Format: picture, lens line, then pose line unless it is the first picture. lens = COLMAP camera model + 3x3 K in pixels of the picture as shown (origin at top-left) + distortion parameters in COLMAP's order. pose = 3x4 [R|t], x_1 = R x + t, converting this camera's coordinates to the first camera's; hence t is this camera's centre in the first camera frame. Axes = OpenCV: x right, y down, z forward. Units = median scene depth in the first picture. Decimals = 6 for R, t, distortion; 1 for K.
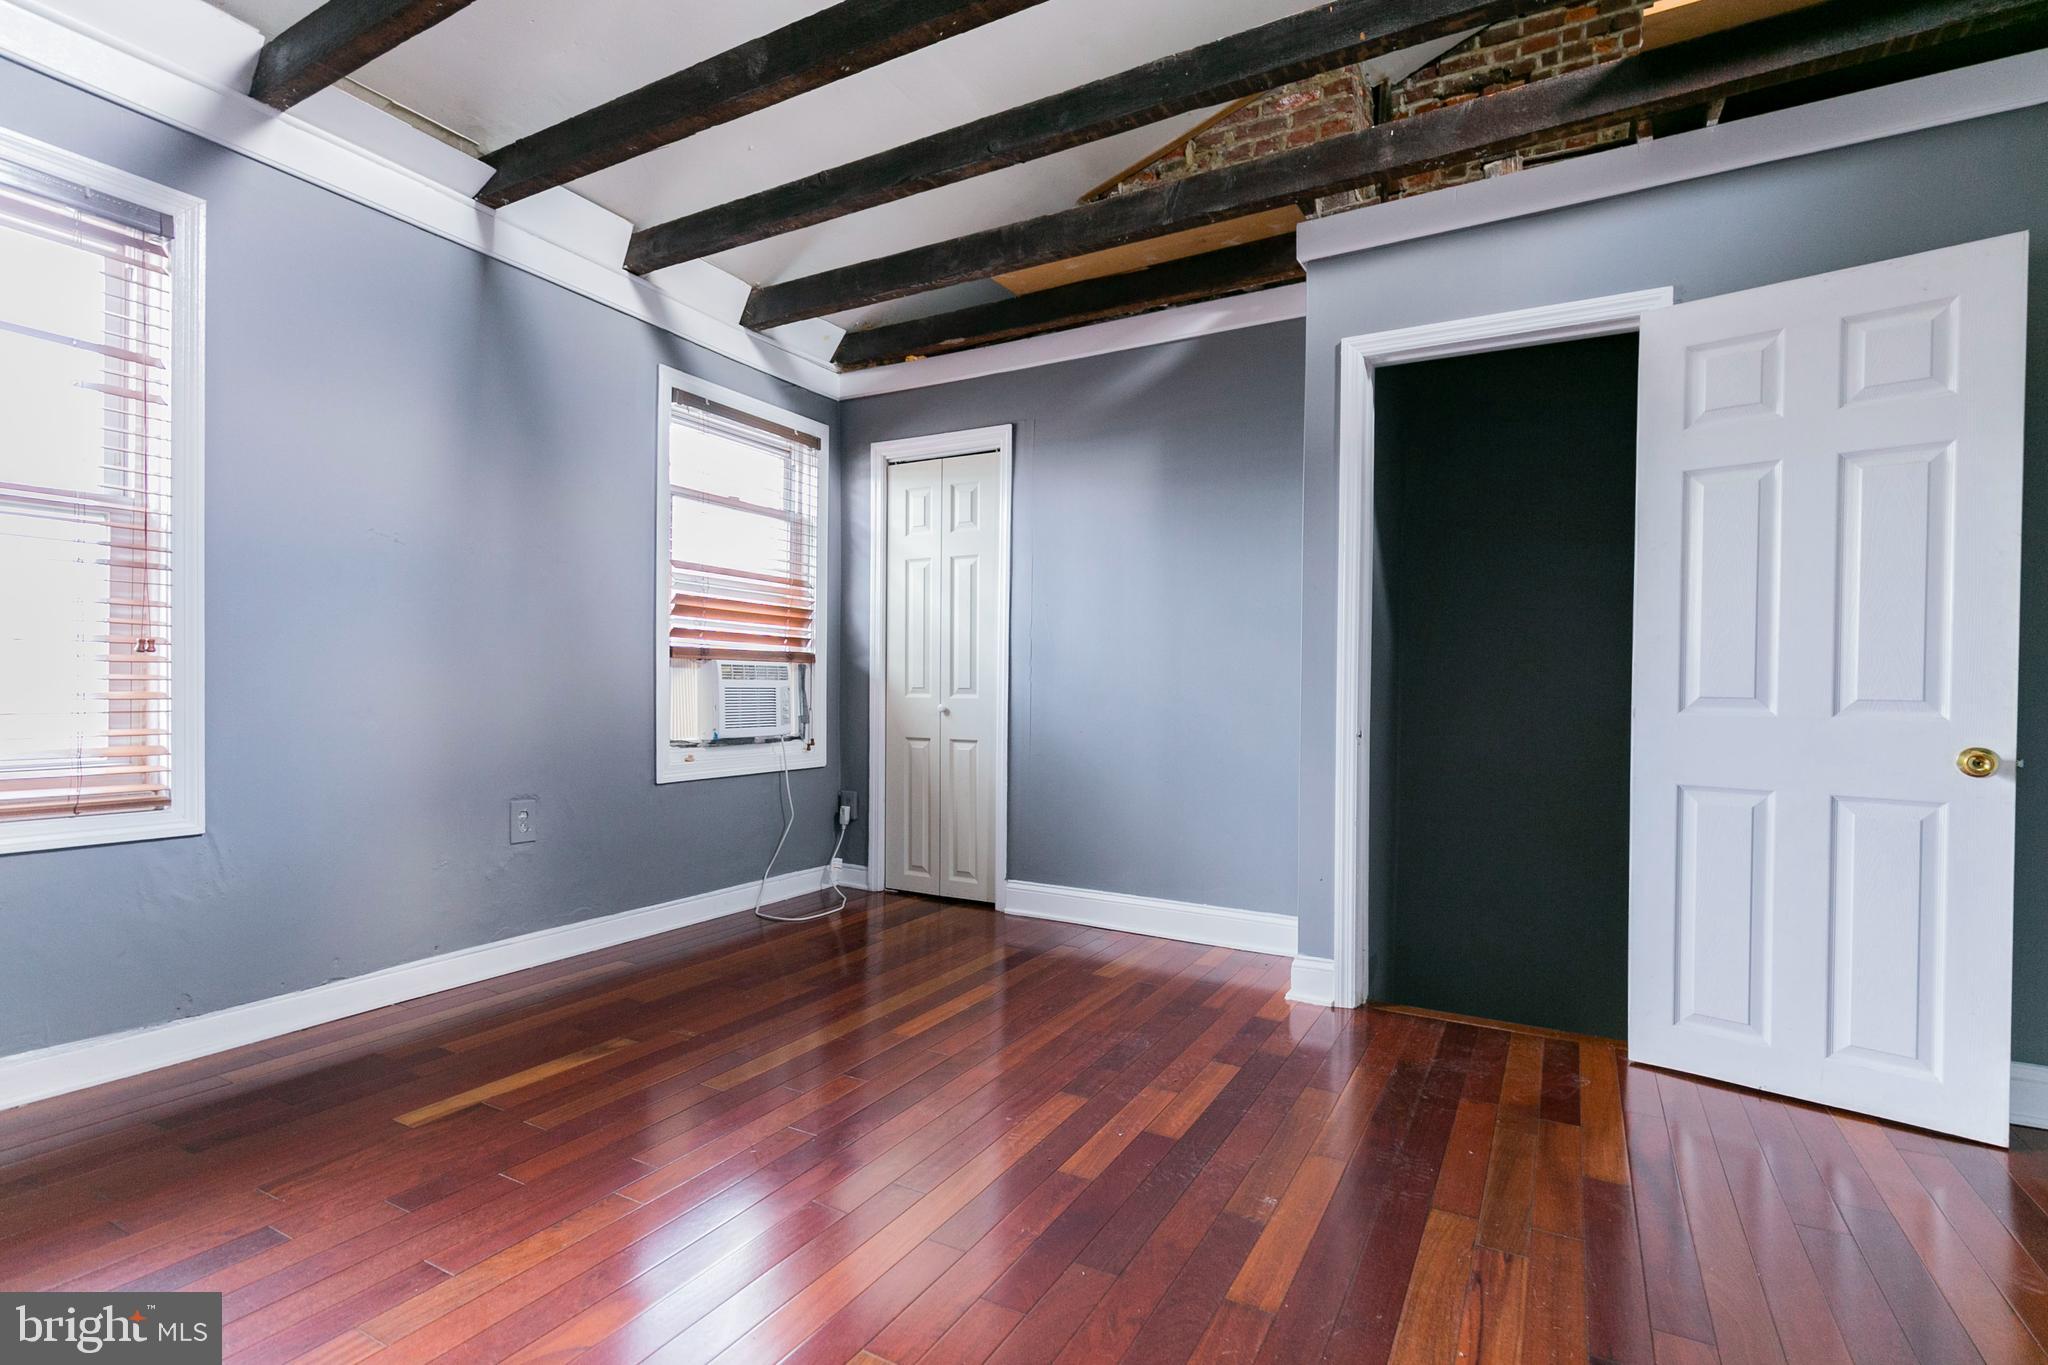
lens RADIAL K [[982.9, 0, 1024.0], [0, 982.9, 682.5], [0, 0, 1]] dist [0.011481, -0.000873]
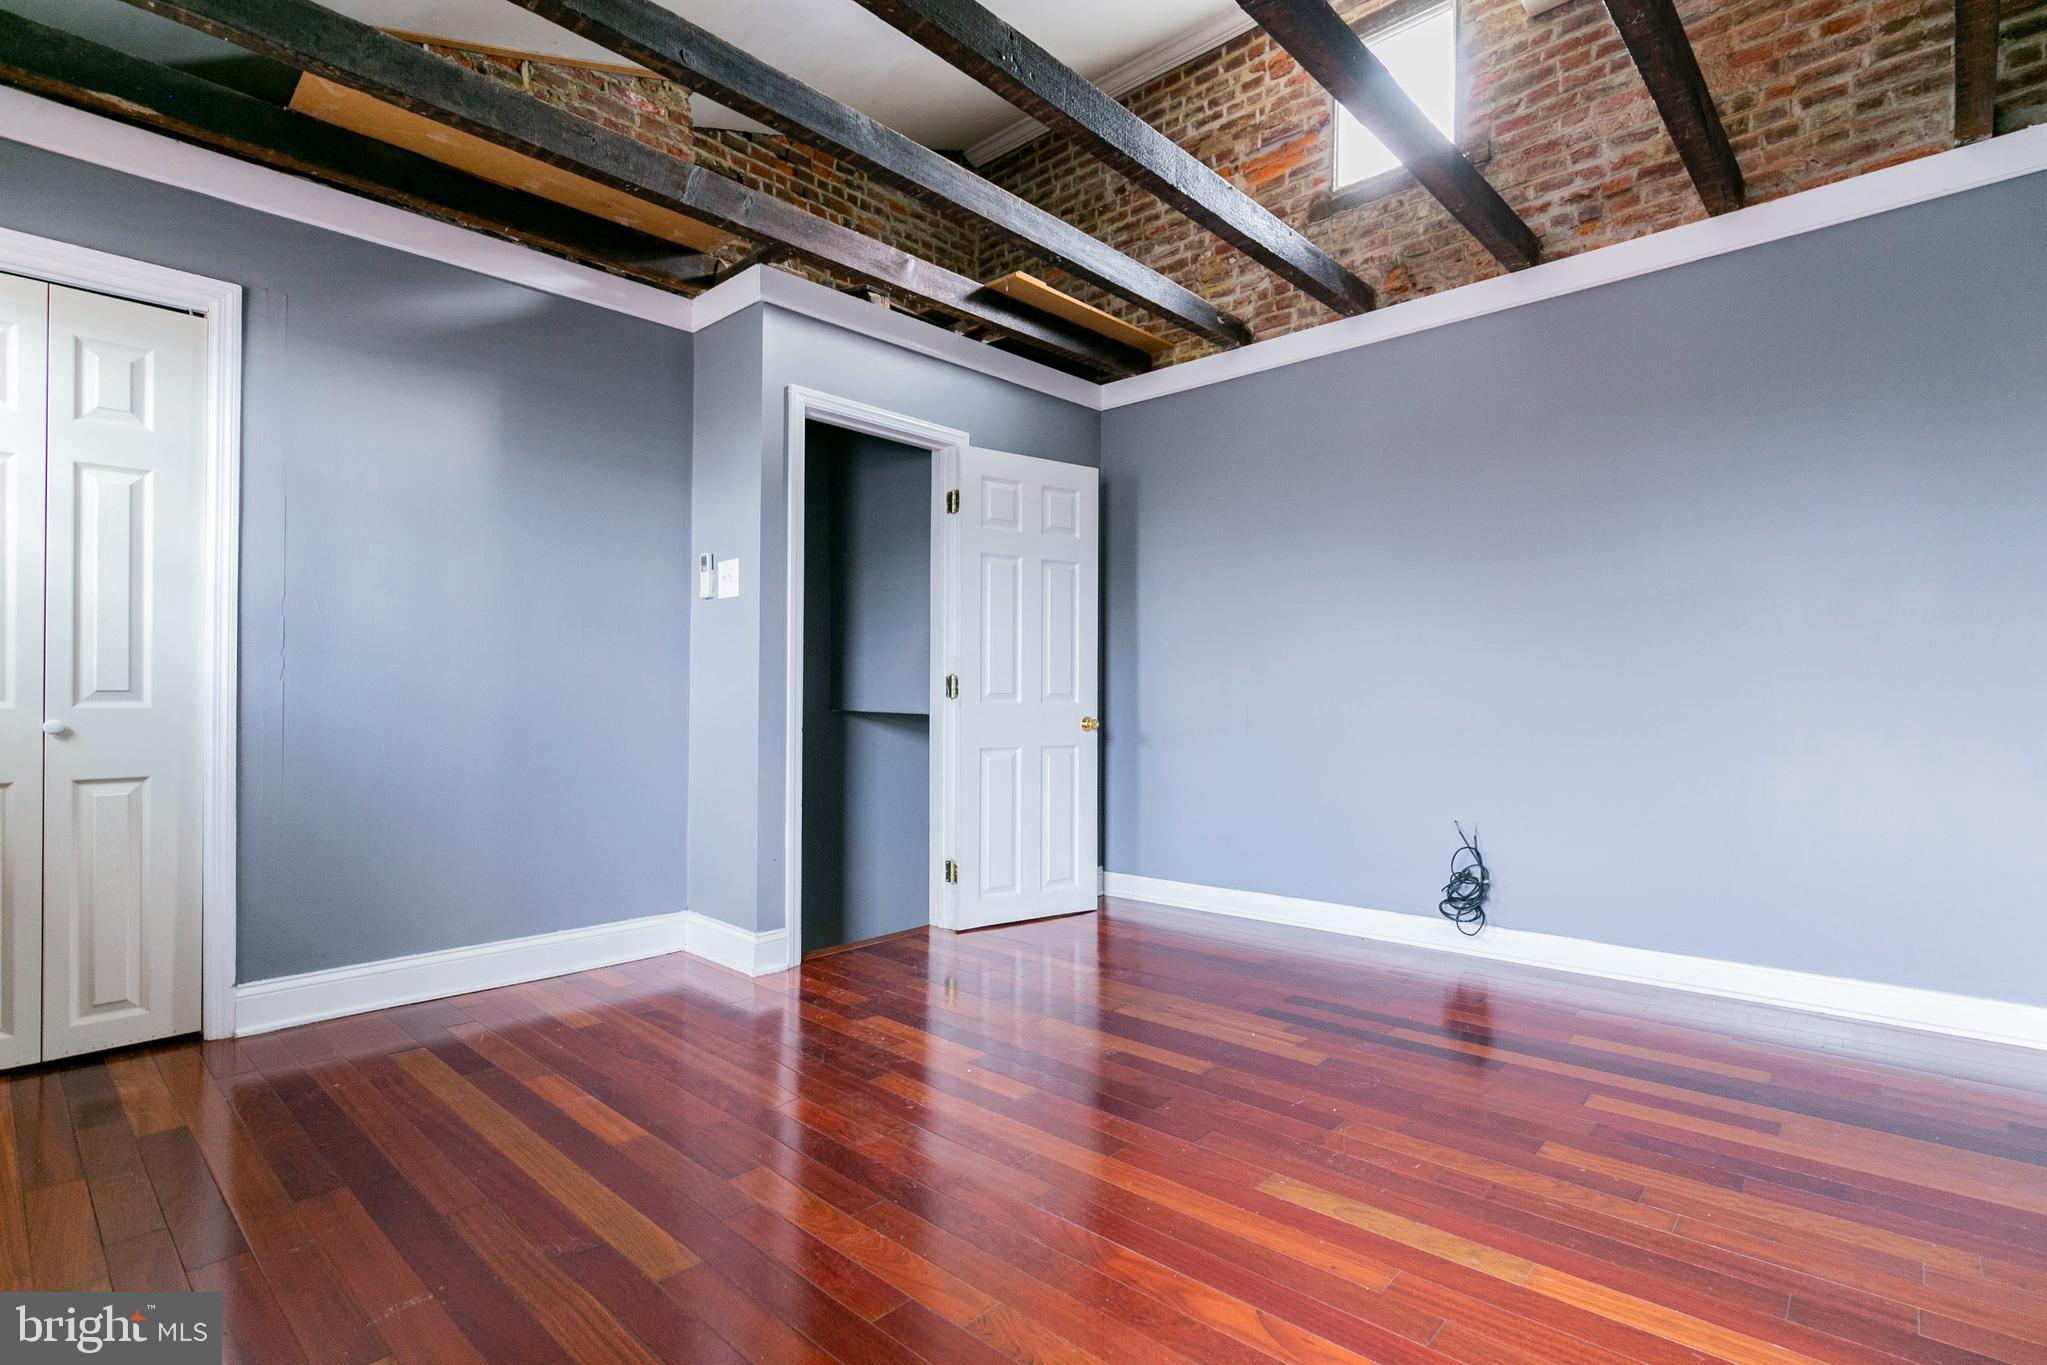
lens RADIAL K [[974.9, 0, 1023.5], [0, 974.9, 682.5], [0, 0, 1]] dist [-0.002224, -0.000250]
pose [[0.232080, 0.003345, 0.972691, -0.562607], [-0.003572, 0.999990, -0.002587, 0.000195], [-0.972690, -0.002874, 0.232090, 0.372174]]
